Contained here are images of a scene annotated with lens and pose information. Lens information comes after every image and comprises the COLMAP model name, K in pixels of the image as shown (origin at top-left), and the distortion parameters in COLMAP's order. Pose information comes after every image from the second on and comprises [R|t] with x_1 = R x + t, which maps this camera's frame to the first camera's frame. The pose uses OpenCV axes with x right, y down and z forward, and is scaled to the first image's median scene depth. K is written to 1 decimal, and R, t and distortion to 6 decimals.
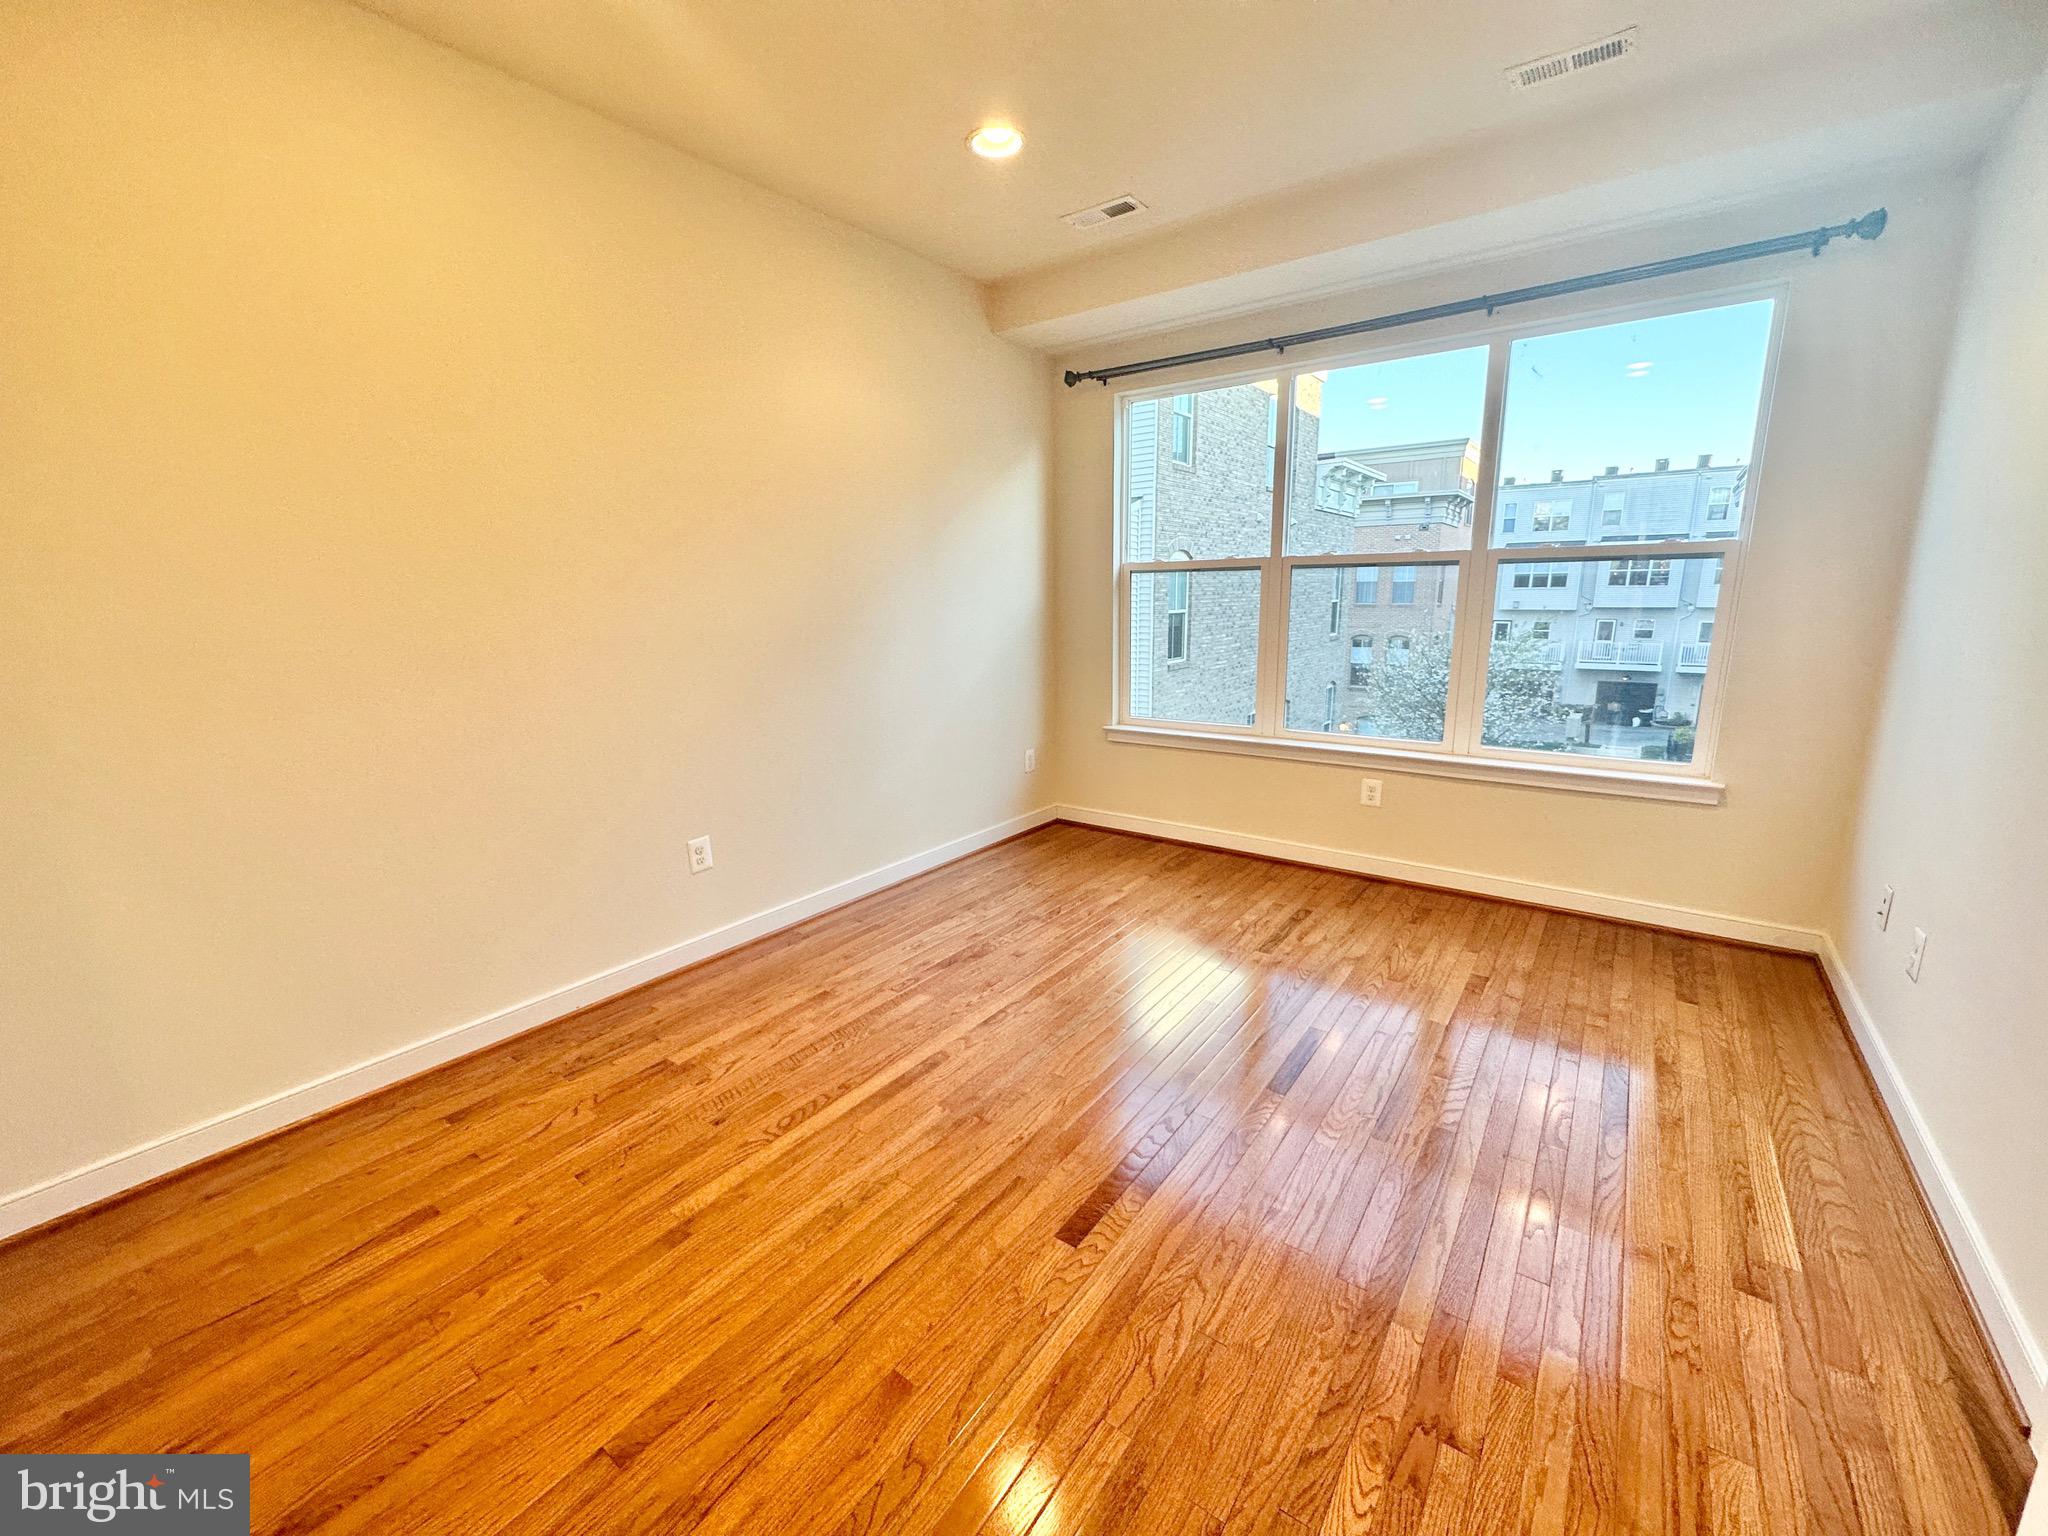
lens RADIAL K [[821.3, 0, 1021.2], [0, 821.3, 768.6], [0, 0, 1]] dist [0.000561, -0.000380]
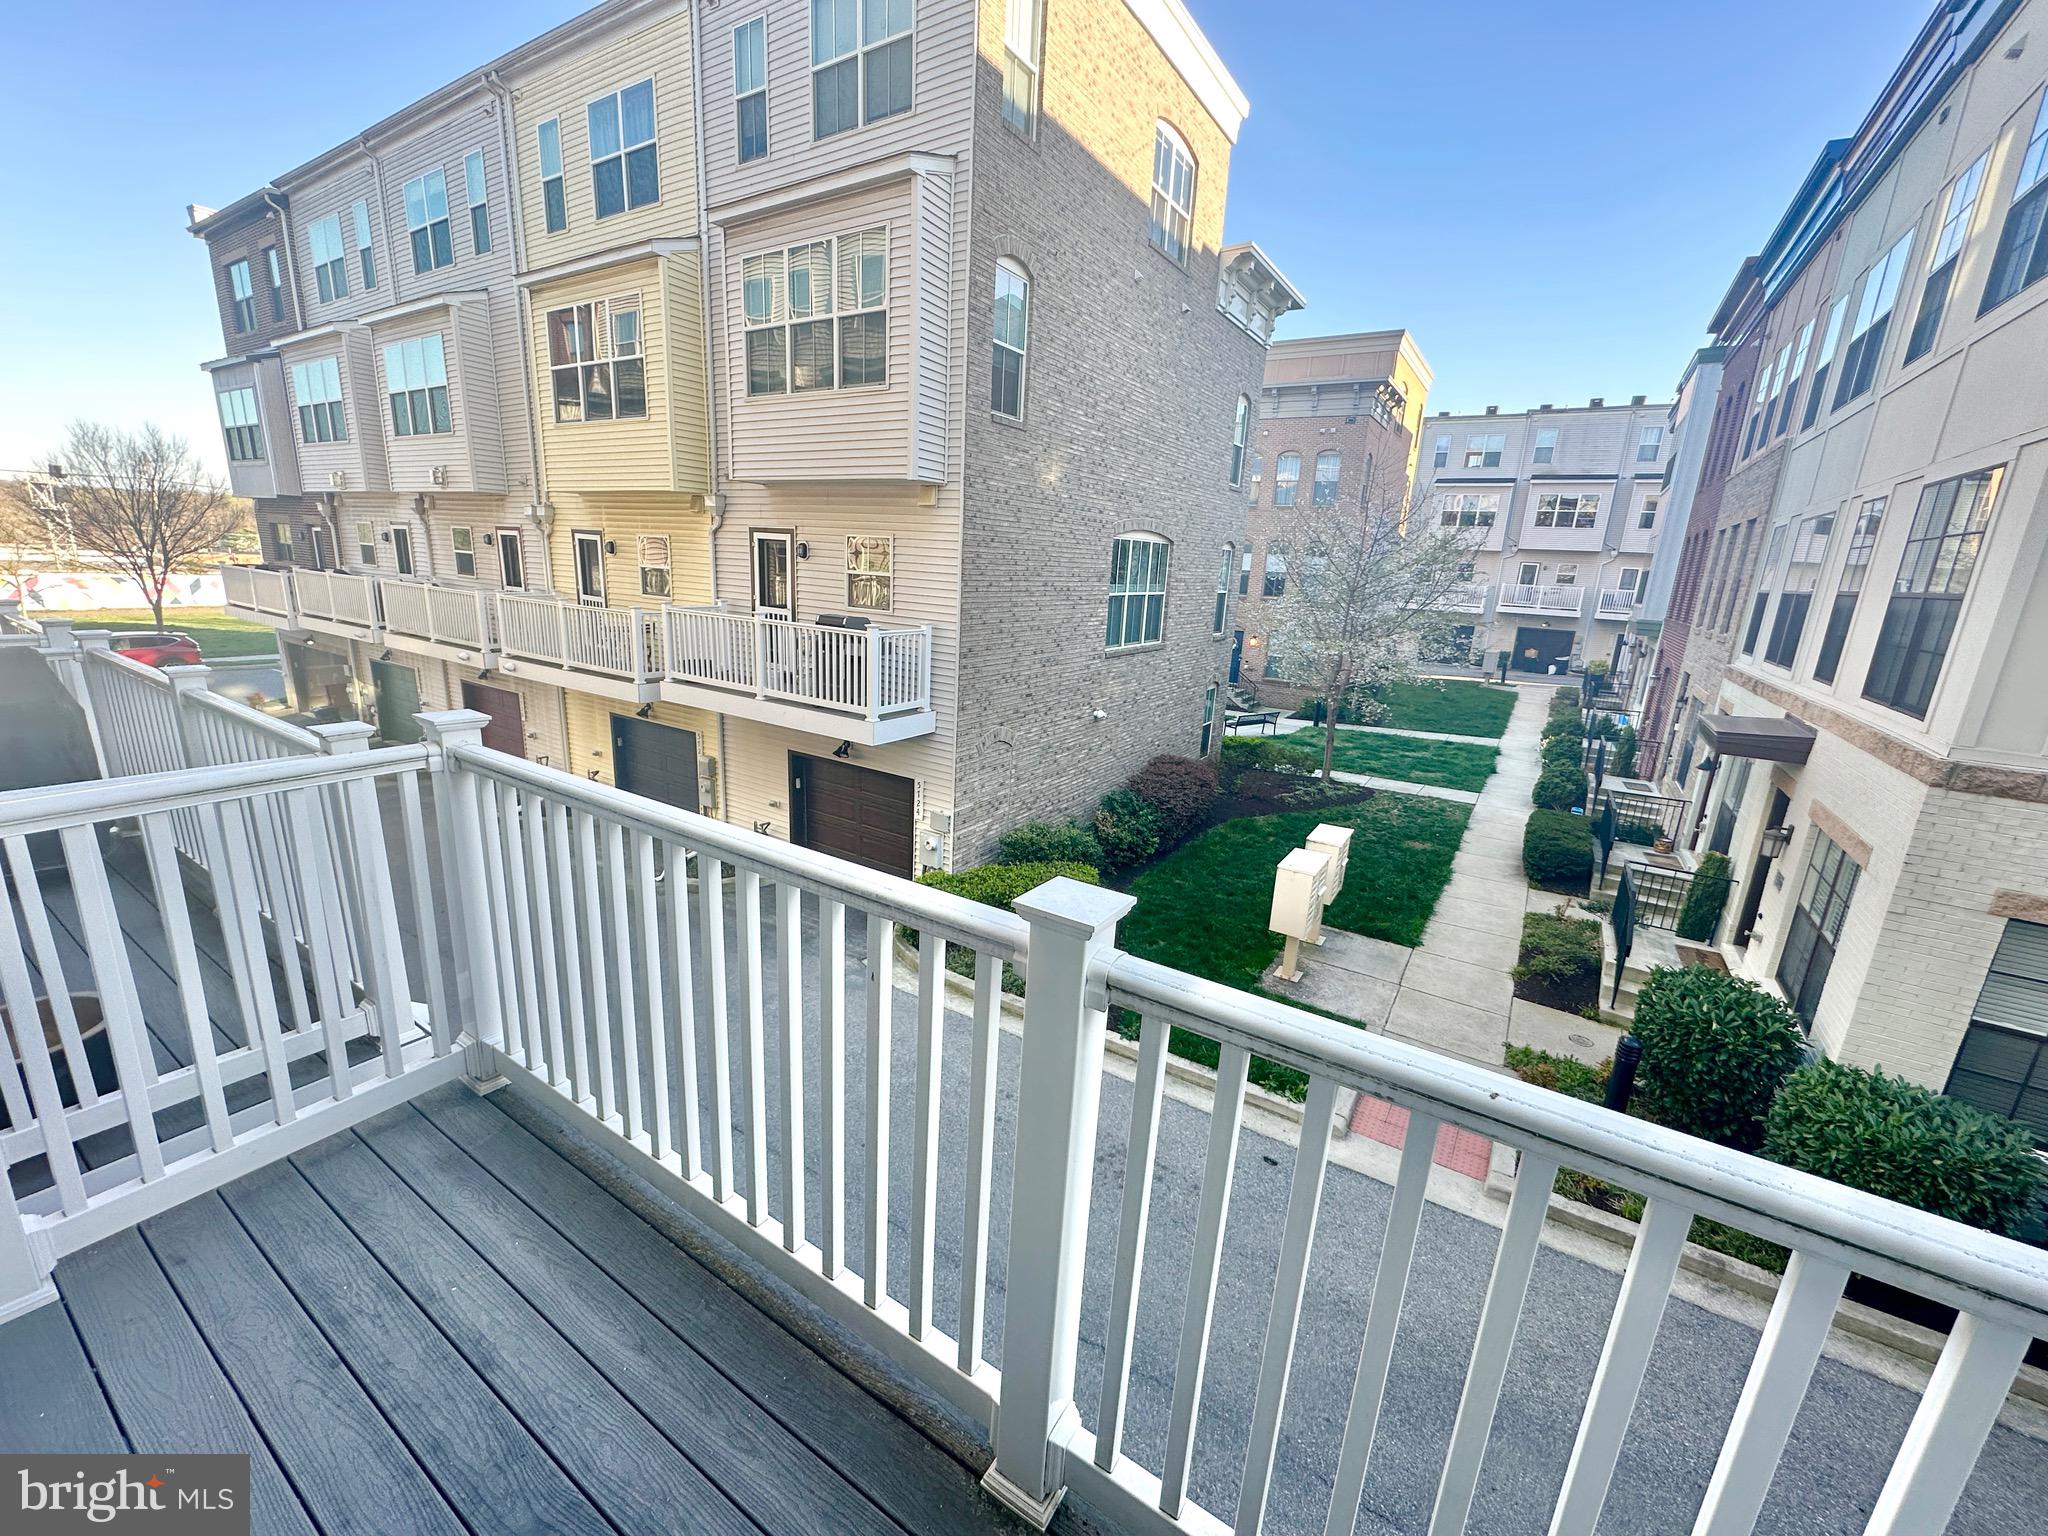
lens RADIAL K [[821.3, 0, 1022.5], [0, 821.3, 768.8], [0, 0, 1]] dist [0.000561, -0.000380]
pose [[0.995715, 0.044786, 0.080912, 0.052211], [-0.047803, 0.998217, 0.035753, 0.054959], [-0.079167, -0.039468, 0.996080, 0.078091]]
